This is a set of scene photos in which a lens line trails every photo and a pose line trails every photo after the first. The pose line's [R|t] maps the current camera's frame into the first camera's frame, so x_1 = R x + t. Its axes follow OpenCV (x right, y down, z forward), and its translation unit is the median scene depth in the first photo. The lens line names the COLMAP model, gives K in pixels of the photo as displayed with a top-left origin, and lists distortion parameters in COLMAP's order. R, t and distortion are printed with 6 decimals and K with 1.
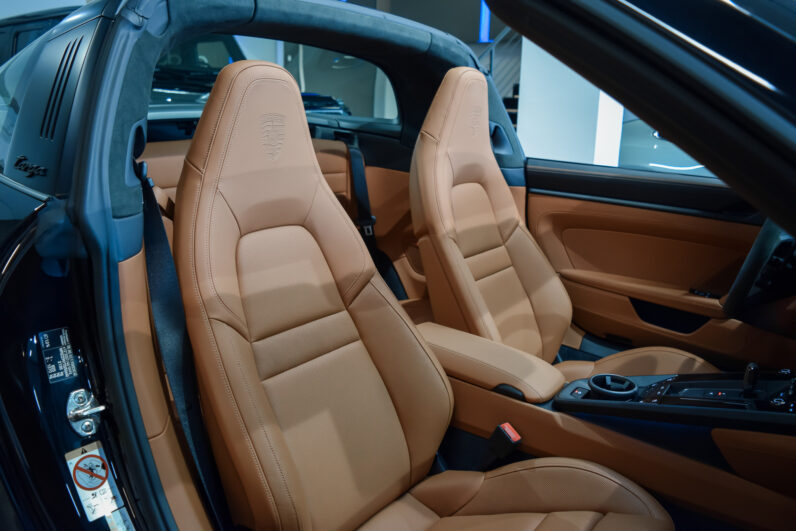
lens RADIAL K [[621.8, 0, 395.6], [0, 621.8, 264.9], [0, 0, 1]] dist [-0.098036, 0.021649]
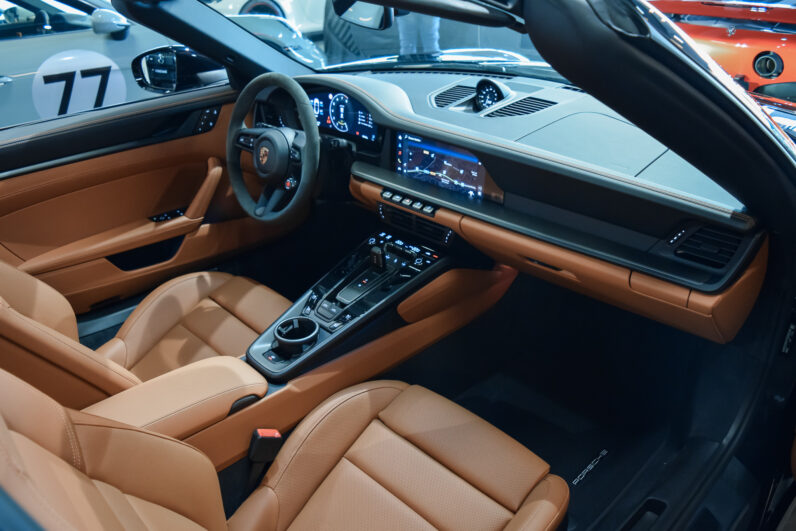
lens RADIAL K [[621.8, 0, 396.4], [0, 621.8, 265.4], [0, 0, 1]] dist [-0.098036, 0.021649]
pose [[0.186886, -0.493561, 0.849394, -0.340482], [0.274532, 0.856419, 0.437240, -0.233624], [-0.943242, 0.151471, 0.295551, 0.363025]]
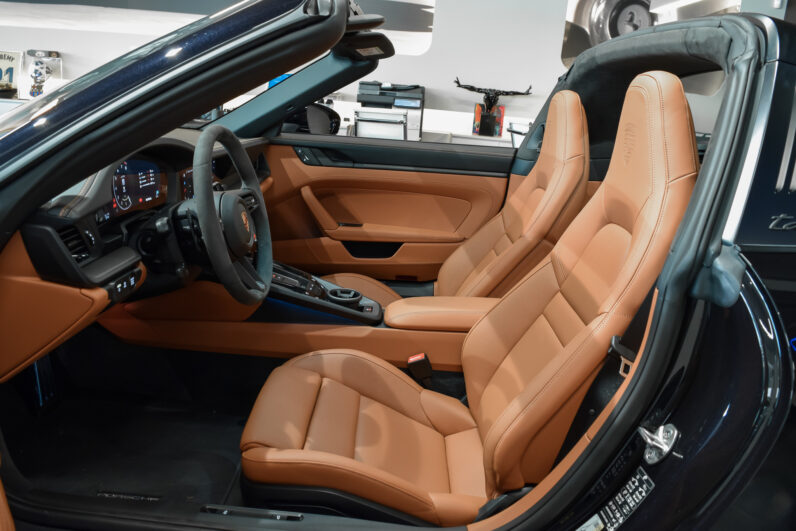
lens RADIAL K [[621.8, 0, 396.3], [0, 621.8, 268.5], [0, 0, 1]] dist [-0.098036, 0.021649]
pose [[-0.827304, 0.059473, -0.558598, 0.744583], [-0.239124, 0.862508, 0.445981, -0.361506], [0.508319, 0.502536, -0.699335, 1.443308]]
